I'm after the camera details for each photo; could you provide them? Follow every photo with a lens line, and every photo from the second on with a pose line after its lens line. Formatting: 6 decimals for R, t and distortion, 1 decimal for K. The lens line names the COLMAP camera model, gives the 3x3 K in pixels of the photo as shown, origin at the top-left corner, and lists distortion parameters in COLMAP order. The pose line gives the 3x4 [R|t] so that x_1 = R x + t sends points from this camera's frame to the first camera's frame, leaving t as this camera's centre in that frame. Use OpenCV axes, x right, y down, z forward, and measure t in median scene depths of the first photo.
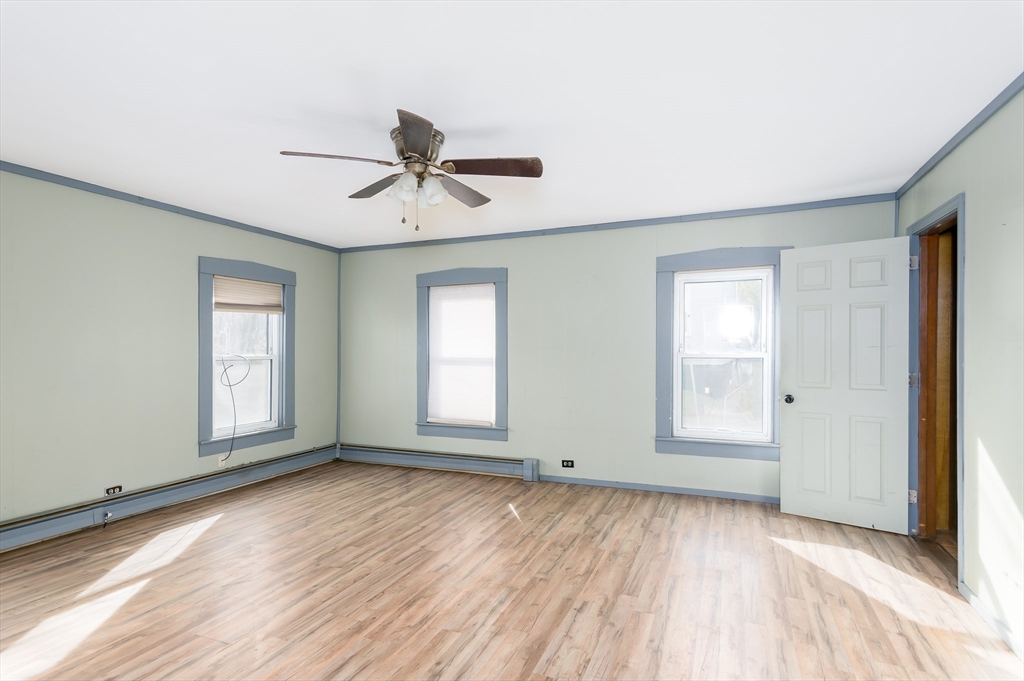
lens RADIAL K [[529.6, 0, 497.4], [0, 529.6, 339.8], [0, 0, 1]] dist [0.001700, 0.000079]
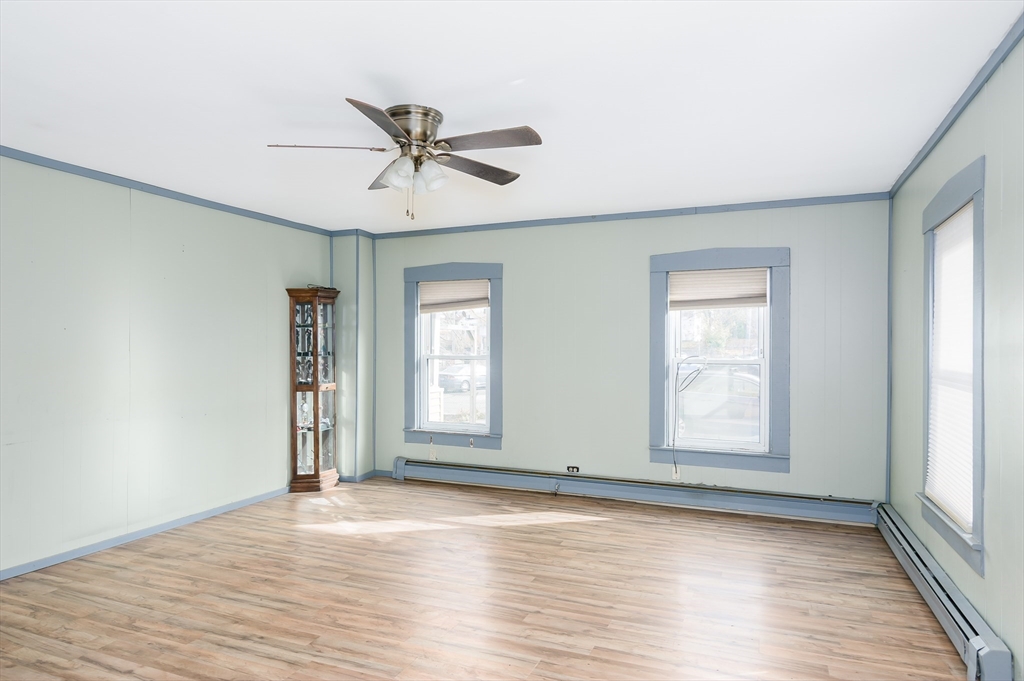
lens RADIAL K [[621.9, 0, 512.0], [0, 621.9, 340.5], [0, 0, 1]] dist [0.002023, 0.001184]
pose [[0.014012, -0.011229, -0.999839, 0.654397], [0.010759, 0.999881, -0.011079, 0.009712], [0.999844, -0.010602, 0.014131, 0.830245]]
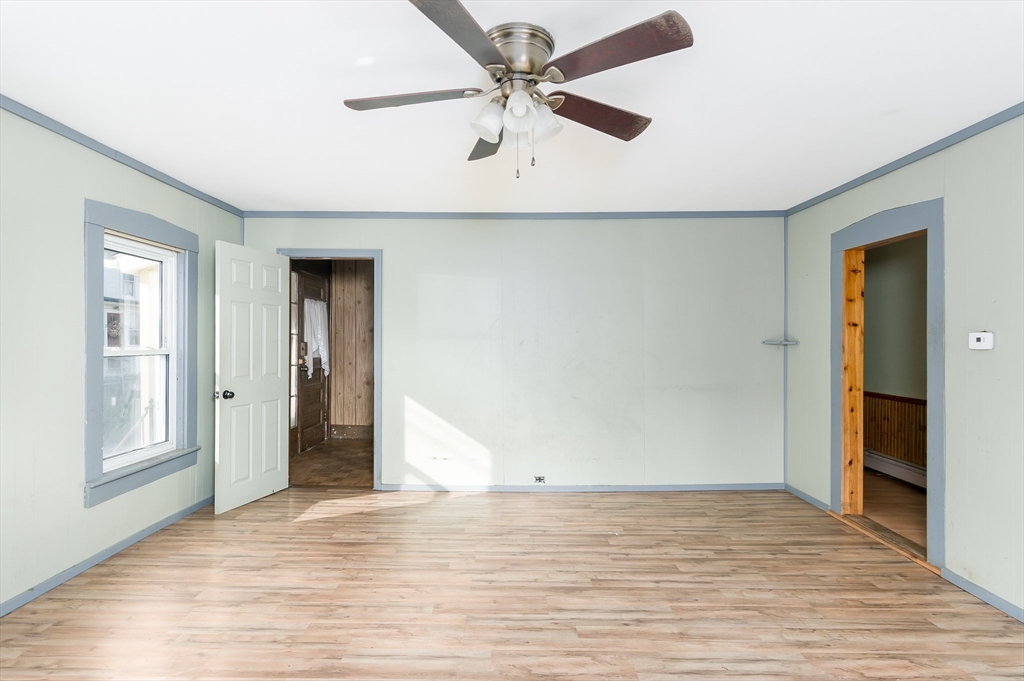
lens RADIAL K [[526.5, 0, 512.0], [0, 526.5, 340.5], [0, 0, 1]] dist [0.000692, -0.000114]
pose [[-0.409336, 0.004143, 0.912374, -0.573063], [-0.015009, 0.999824, -0.011274, 0.011857], [-0.912260, -0.018309, -0.409201, 0.933955]]
